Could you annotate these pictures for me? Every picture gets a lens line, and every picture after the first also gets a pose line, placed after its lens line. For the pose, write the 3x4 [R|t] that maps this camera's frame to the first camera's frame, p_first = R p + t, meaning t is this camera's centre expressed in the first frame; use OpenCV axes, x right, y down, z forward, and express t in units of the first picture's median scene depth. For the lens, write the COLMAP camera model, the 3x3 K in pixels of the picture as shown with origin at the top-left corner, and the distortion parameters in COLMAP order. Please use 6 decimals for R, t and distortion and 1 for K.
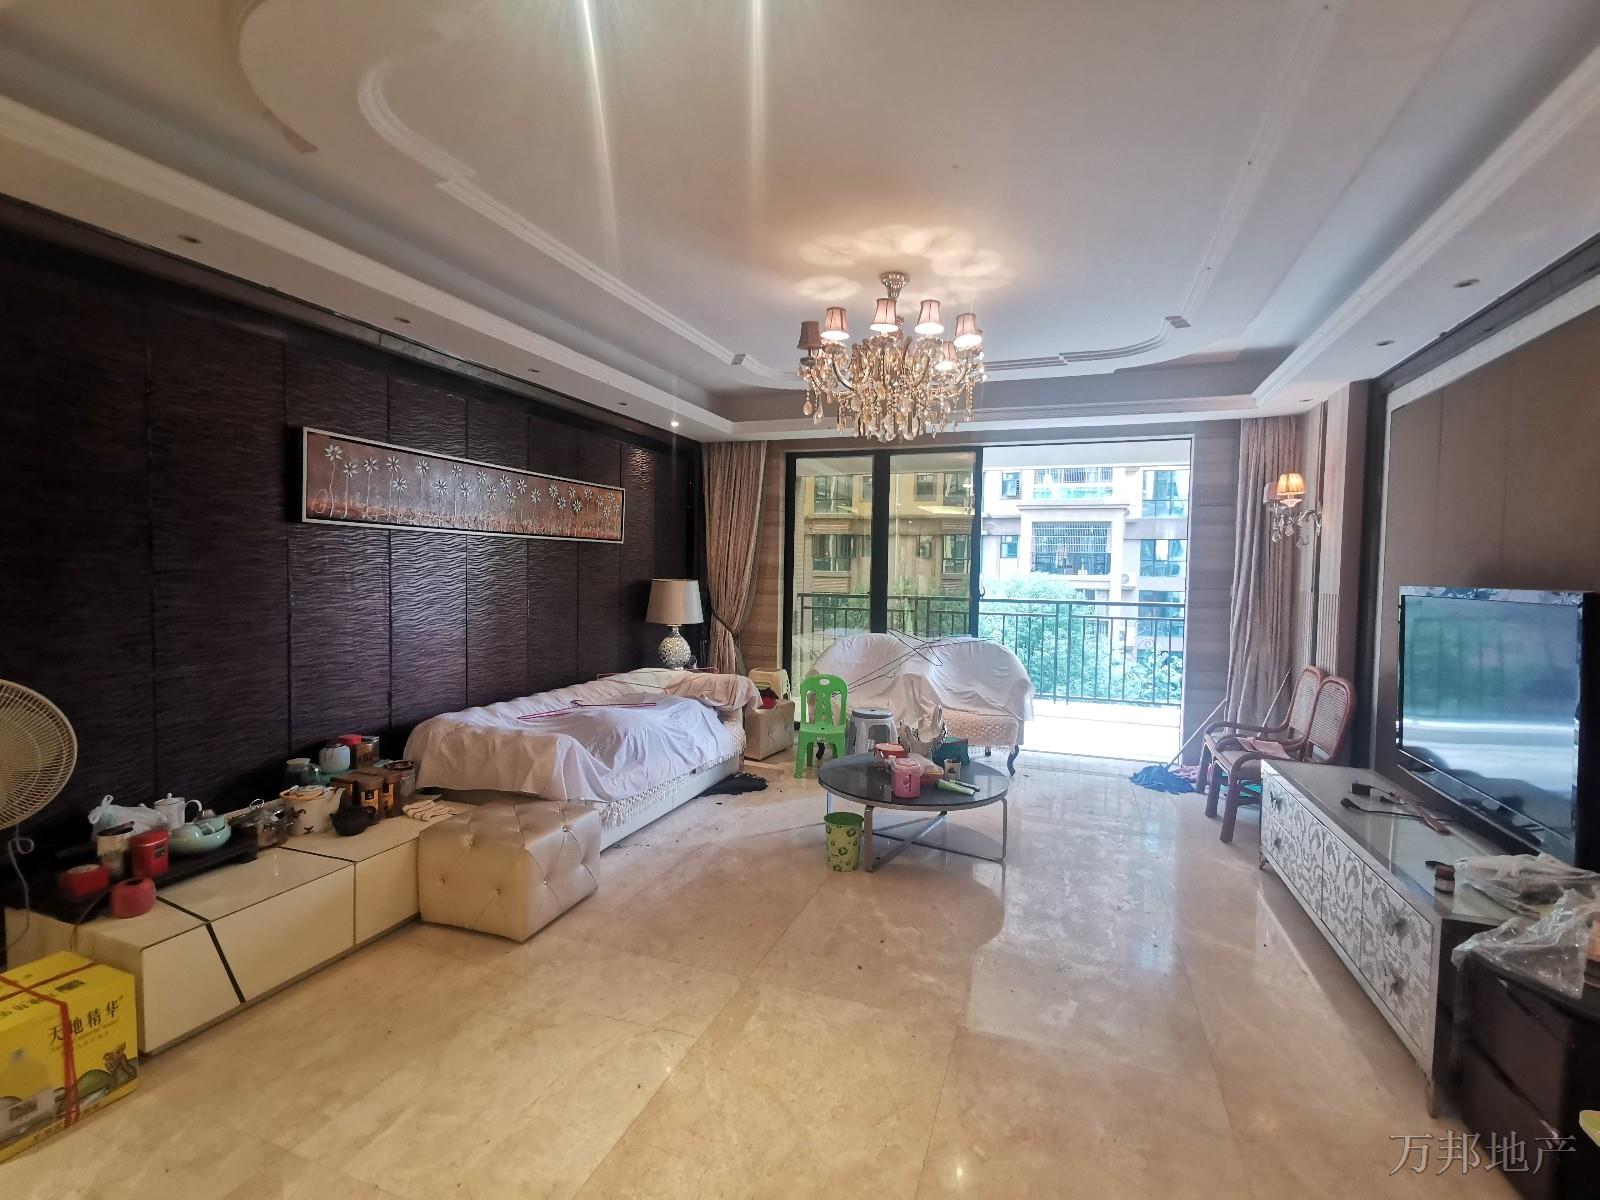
lens RADIAL K [[747.2, 0, 801.0], [0, 747.2, 602.8], [0, 0, 1]] dist [0.020002, 0.000333]
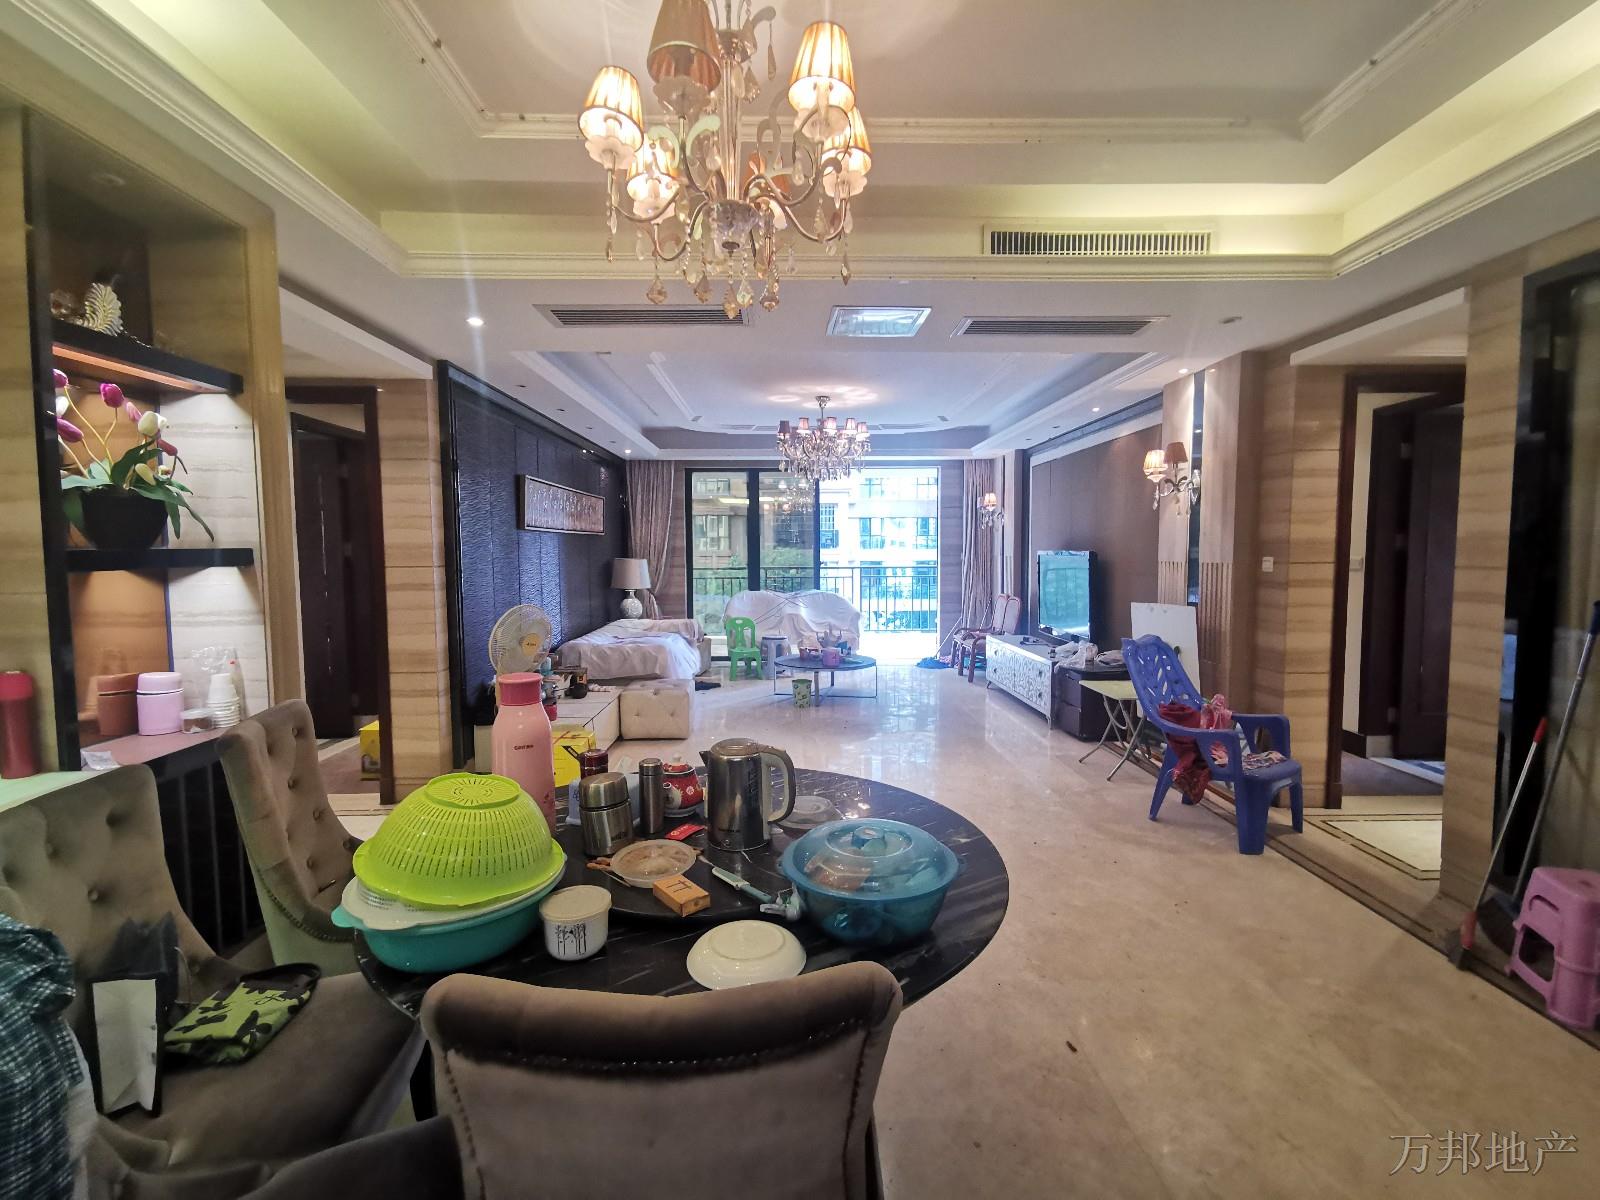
lens RADIAL K [[747.2, 0, 799.8], [0, 747.2, 599.2], [0, 0, 1]] dist [0.020002, 0.000333]
pose [[0.935767, -0.046174, 0.349583, -0.396677], [0.038020, 0.998822, 0.030153, 0.017497], [-0.350564, -0.014925, 0.936420, -0.506680]]
